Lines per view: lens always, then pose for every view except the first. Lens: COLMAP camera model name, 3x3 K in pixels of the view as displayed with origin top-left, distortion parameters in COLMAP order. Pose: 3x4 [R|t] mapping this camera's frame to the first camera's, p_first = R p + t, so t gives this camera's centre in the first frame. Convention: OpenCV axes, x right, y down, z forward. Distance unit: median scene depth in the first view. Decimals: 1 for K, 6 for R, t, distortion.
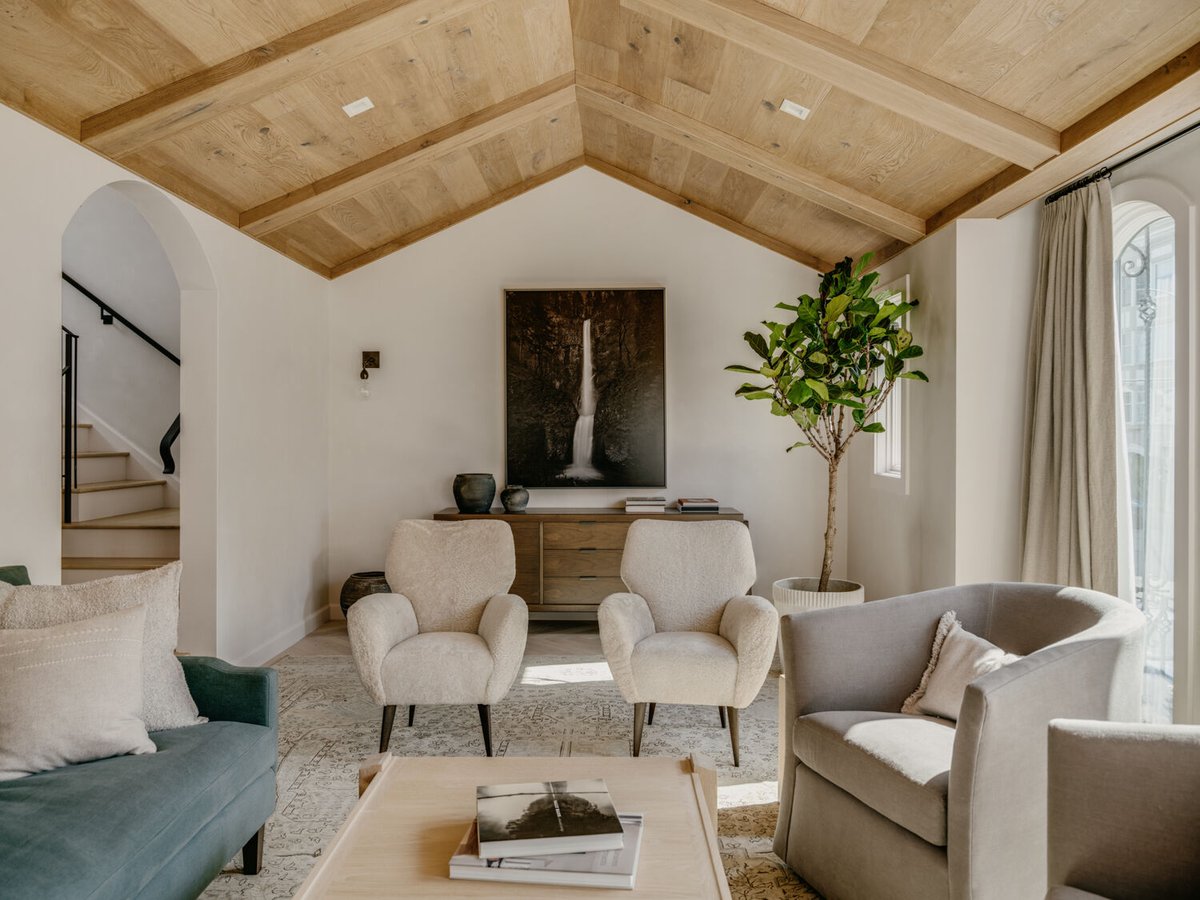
lens RADIAL K [[907.3, 0, 600.2], [0, 907.3, 429.7], [0, 0, 1]] dist [0.001449, 0.000199]
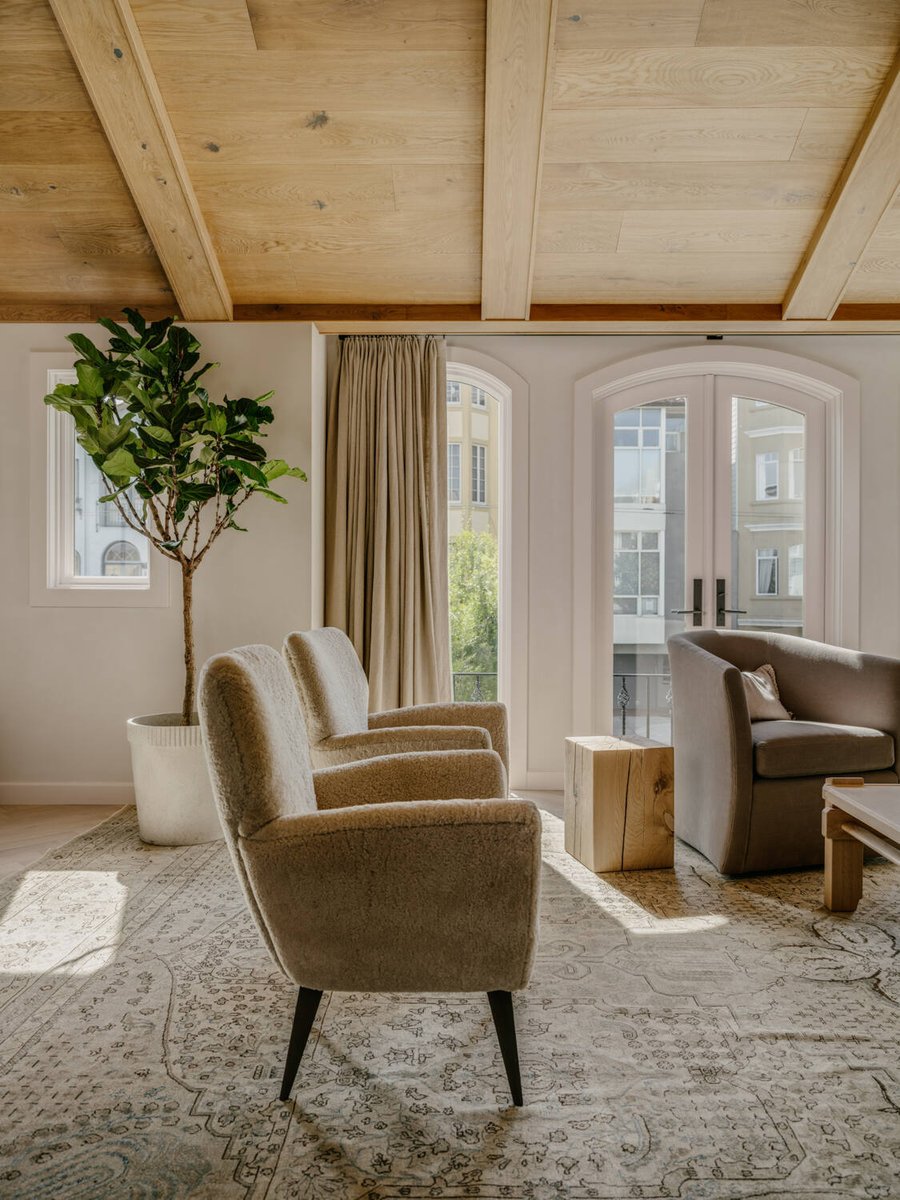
lens RADIAL K [[907.3, 0, 450.0], [0, 907.3, 600.0], [0, 0, 1]] dist [0.001449, 0.000199]
pose [[0.014334, -0.006499, 0.999876, -0.707095], [-0.000470, 0.999979, 0.006506, 0.077751], [-0.999897, -0.000563, 0.014330, 0.970339]]
